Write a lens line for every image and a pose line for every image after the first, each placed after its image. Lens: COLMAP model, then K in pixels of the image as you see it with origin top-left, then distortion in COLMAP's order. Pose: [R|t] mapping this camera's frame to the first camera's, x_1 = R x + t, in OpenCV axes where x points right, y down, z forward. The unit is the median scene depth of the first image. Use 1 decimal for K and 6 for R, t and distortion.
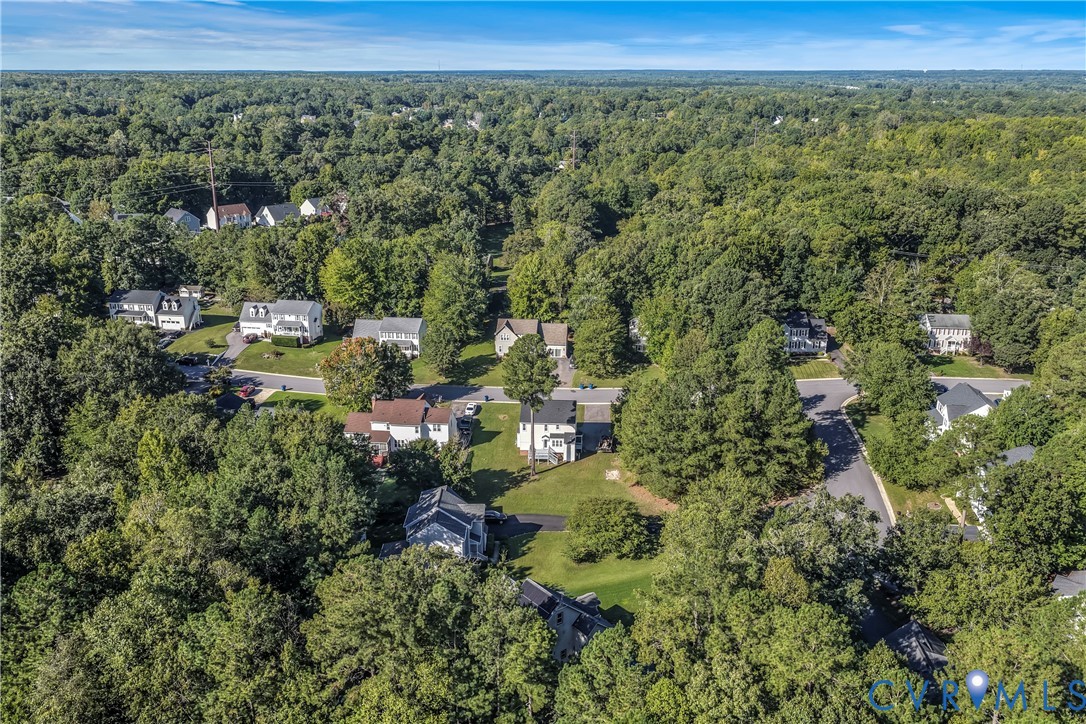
lens RADIAL K [[873.7, 0, 542.4], [0, 873.7, 358.6], [0, 0, 1]] dist [-0.010700, 0.013614]
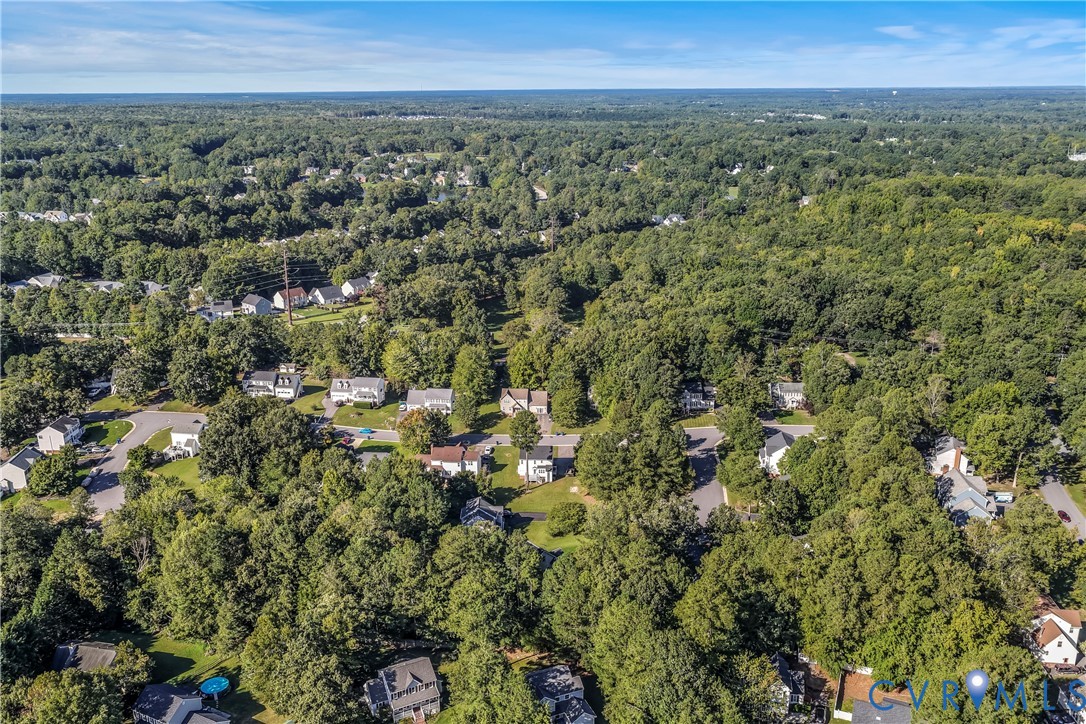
lens RADIAL K [[873.7, 0, 543.2], [0, 873.7, 365.8], [0, 0, 1]] dist [-0.010700, 0.013614]
pose [[0.999734, -0.013100, 0.018969, -0.007619], [0.013291, 0.999862, -0.010005, -0.072084], [-0.018835, 0.010255, 0.999770, -0.554050]]
